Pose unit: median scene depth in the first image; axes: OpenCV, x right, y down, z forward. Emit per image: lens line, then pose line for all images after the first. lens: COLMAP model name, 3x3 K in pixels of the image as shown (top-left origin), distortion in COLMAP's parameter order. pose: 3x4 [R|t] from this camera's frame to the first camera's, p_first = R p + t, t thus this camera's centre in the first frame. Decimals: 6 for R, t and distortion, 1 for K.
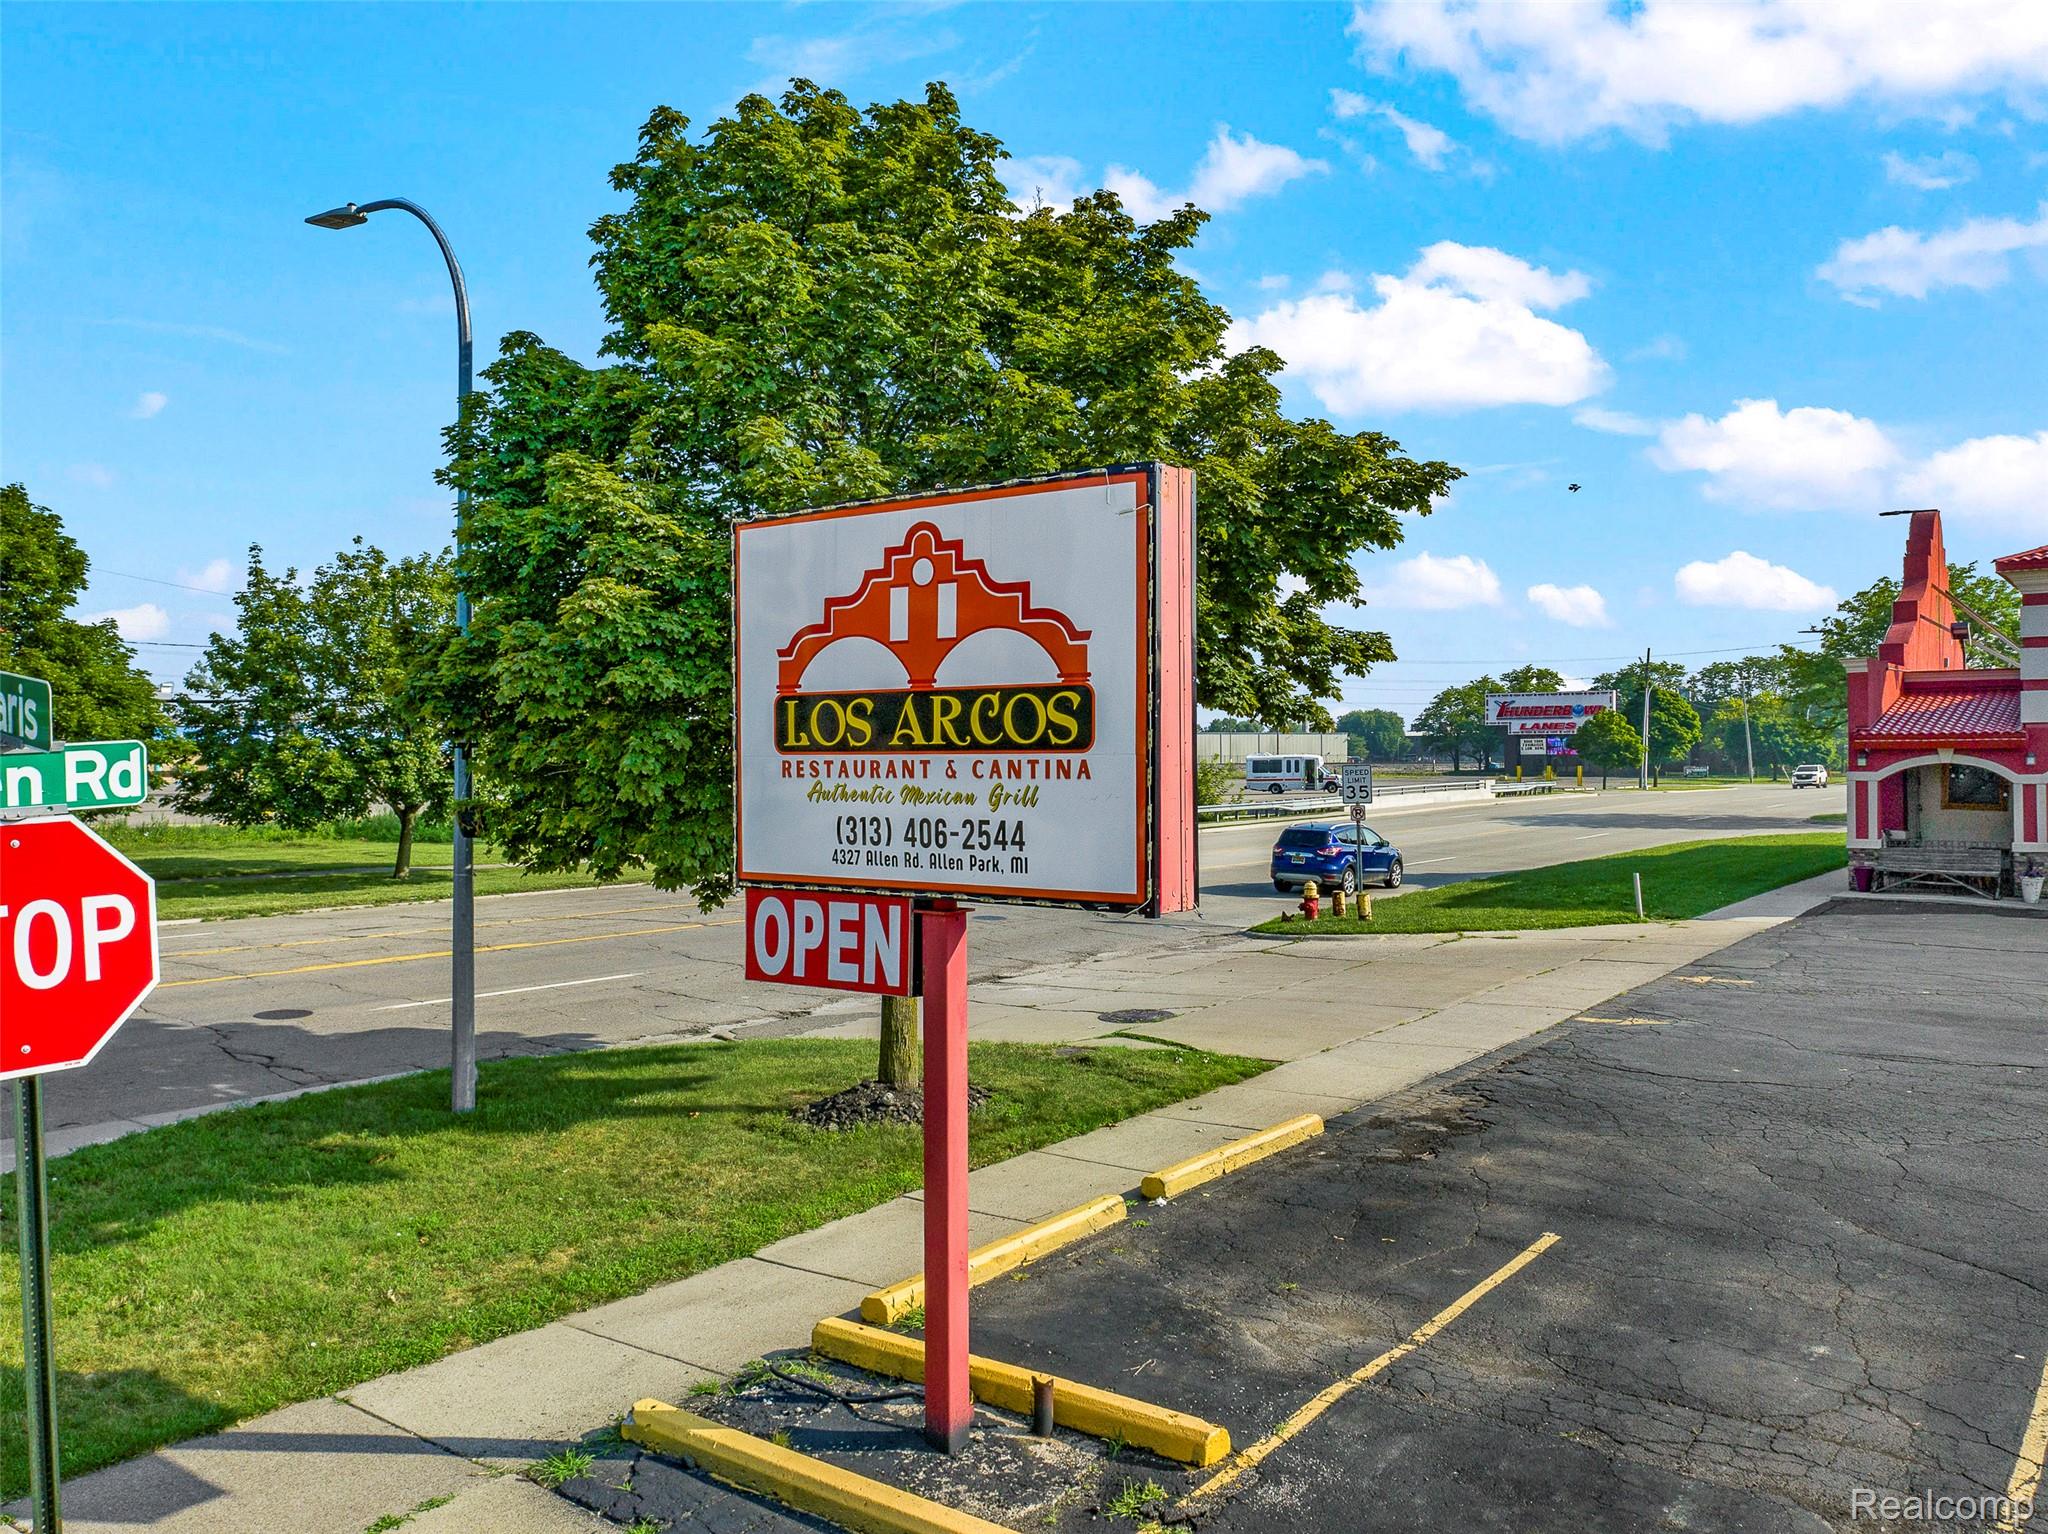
lens RADIAL K [[1573.4, 0, 1024.0], [0, 1573.4, 767.0], [0, 0, 1]] dist [-0.014845, -0.003584]
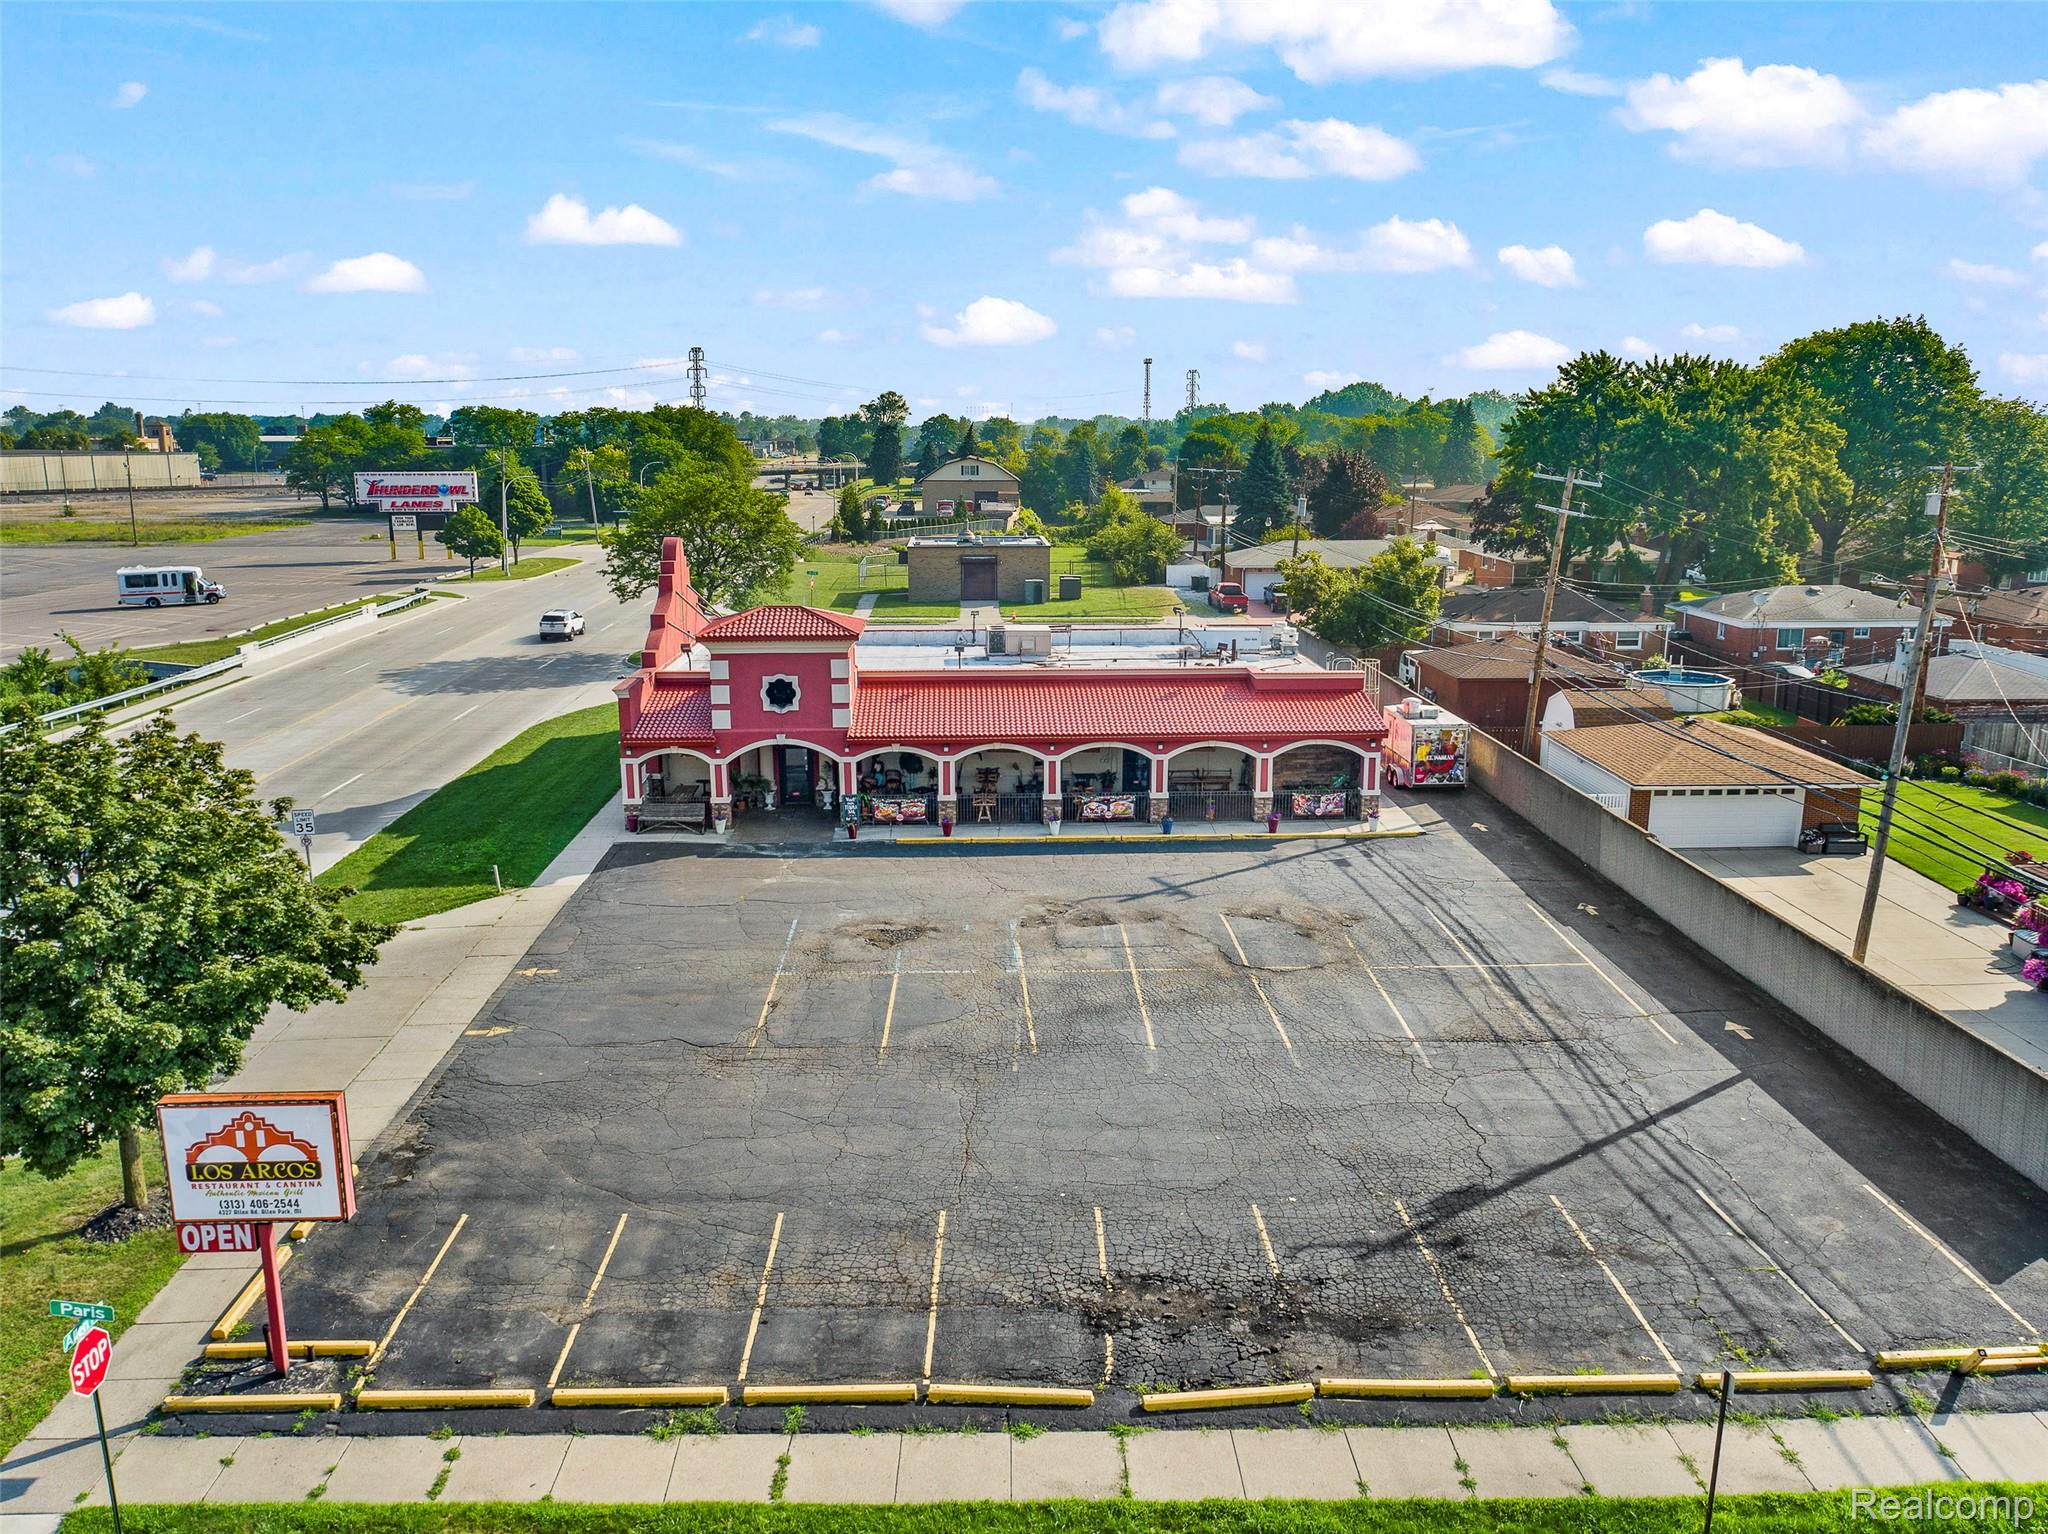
lens RADIAL K [[1573.4, 0, 1024.0], [0, 1573.4, 767.0], [0, 0, 1]] dist [-0.014845, -0.003584]
pose [[0.773975, -0.132361, 0.619227, -0.654848], [-0.000671, 0.977737, 0.209832, -1.372334], [-0.633215, -0.162820, 0.756656, -2.047217]]
